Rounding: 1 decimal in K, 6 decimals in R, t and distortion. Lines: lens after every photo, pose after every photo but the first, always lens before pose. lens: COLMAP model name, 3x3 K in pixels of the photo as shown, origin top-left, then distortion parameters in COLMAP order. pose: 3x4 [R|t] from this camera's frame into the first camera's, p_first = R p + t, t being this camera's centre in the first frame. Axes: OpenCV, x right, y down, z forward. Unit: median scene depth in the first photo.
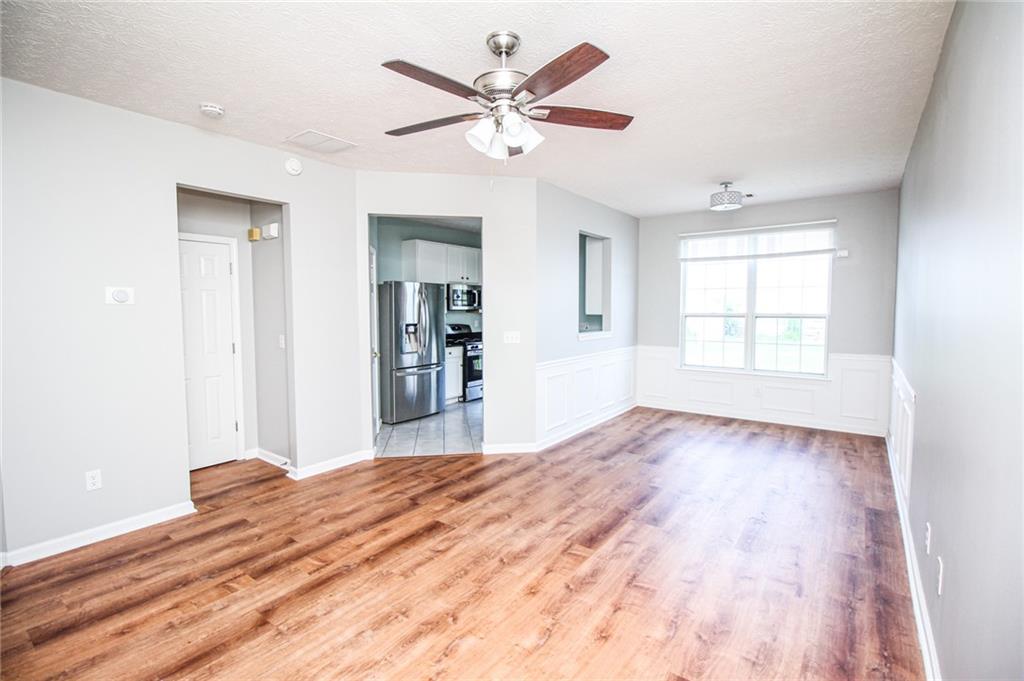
lens RADIAL K [[471.0, 0, 517.6], [0, 471.0, 342.6], [0, 0, 1]] dist [-0.010055, -0.005085]
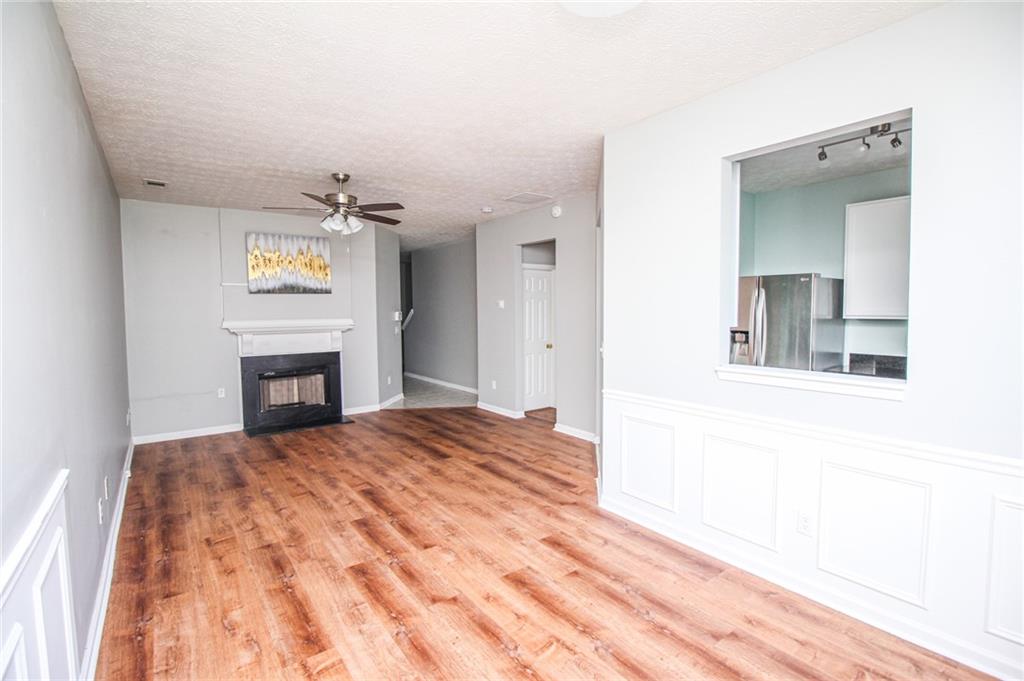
lens RADIAL K [[471.0, 0, 510.7], [0, 471.0, 333.0], [0, 0, 1]] dist [-0.010055, -0.005085]
pose [[-0.294469, 0.054729, -0.954093, 1.044329], [-0.066064, 0.994805, 0.077454, -0.117667], [0.953375, 0.085839, -0.289324, 1.426944]]
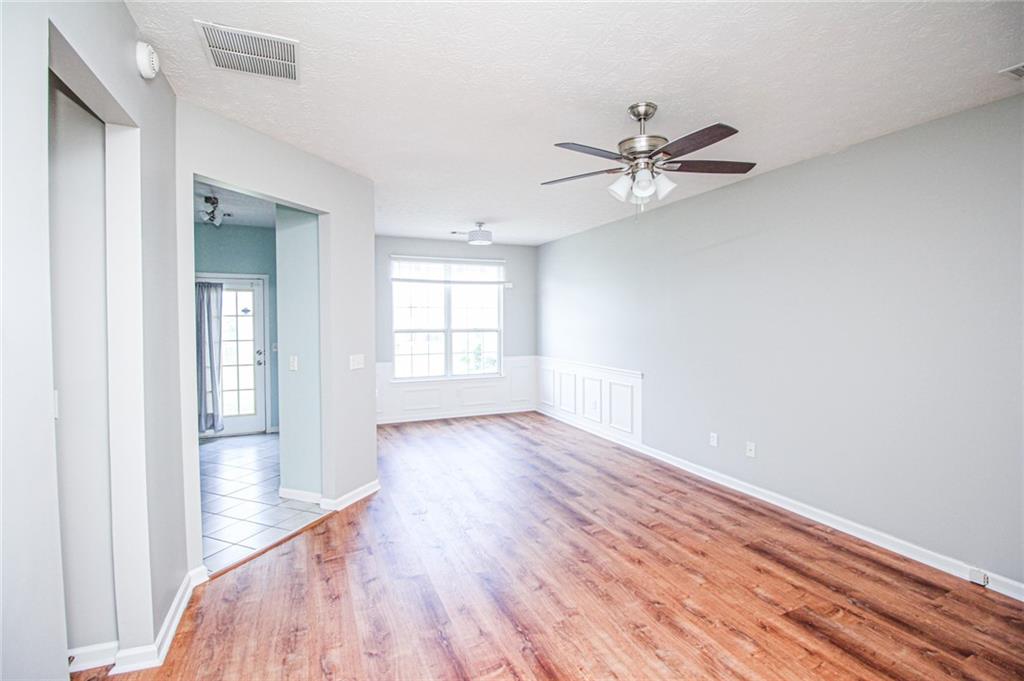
lens RADIAL K [[471.0, 0, 515.2], [0, 471.0, 337.0], [0, 0, 1]] dist [-0.010055, -0.005085]
pose [[0.497626, -0.029361, 0.866894, -0.794174], [0.066357, 0.997787, -0.004297, -0.042854], [-0.864850, 0.059663, 0.498473, 0.436781]]
